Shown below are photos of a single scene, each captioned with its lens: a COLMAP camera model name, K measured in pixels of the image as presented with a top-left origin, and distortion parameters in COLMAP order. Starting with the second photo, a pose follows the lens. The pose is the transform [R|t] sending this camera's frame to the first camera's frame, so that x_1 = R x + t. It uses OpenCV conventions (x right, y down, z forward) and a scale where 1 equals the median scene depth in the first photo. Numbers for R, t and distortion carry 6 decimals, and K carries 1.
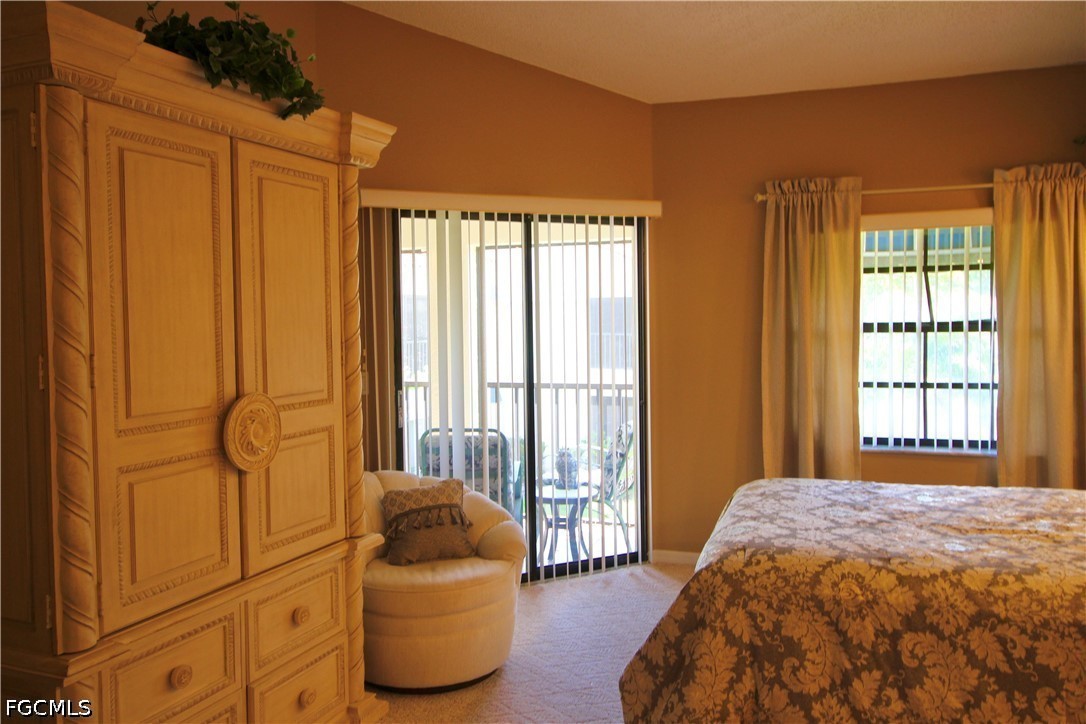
lens RADIAL K [[845.8, 0, 558.7], [0, 845.8, 347.2], [0, 0, 1]] dist [0.004341, -0.002245]
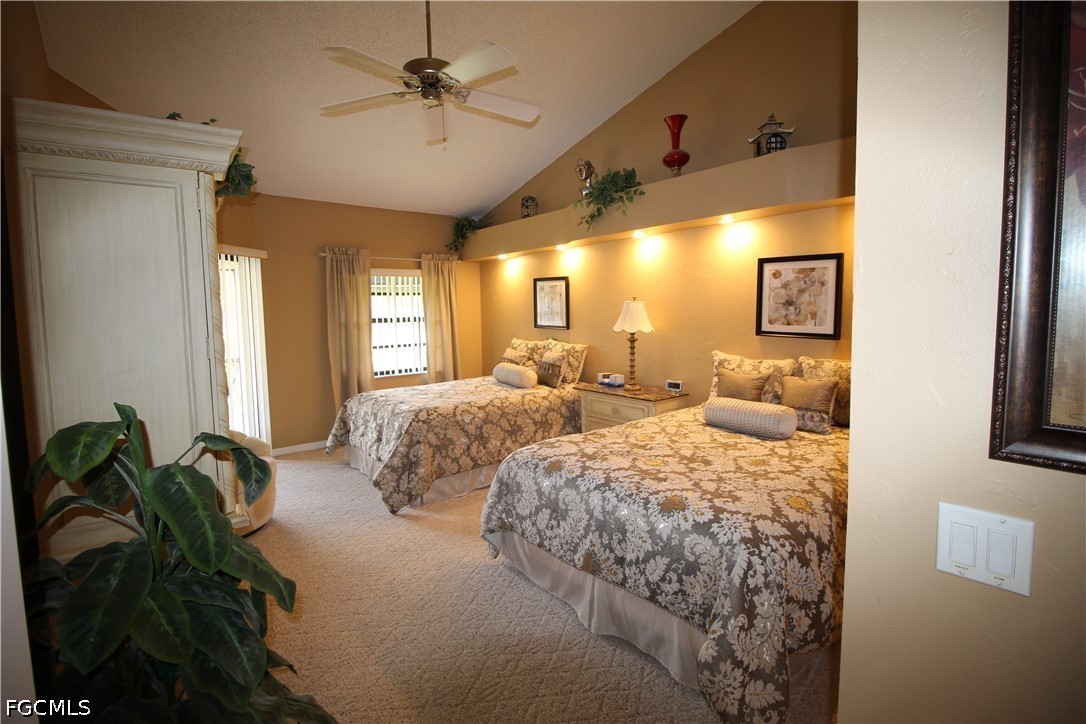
lens RADIAL K [[500.6, 0, 538.7], [0, 500.6, 351.9], [0, 0, 1]] dist [-0.000227, -0.012702]
pose [[0.525087, -0.067331, 0.848381, -0.820275], [0.041365, 0.997706, 0.053581, 0.008258], [-0.850043, 0.006958, 0.526668, -0.038211]]
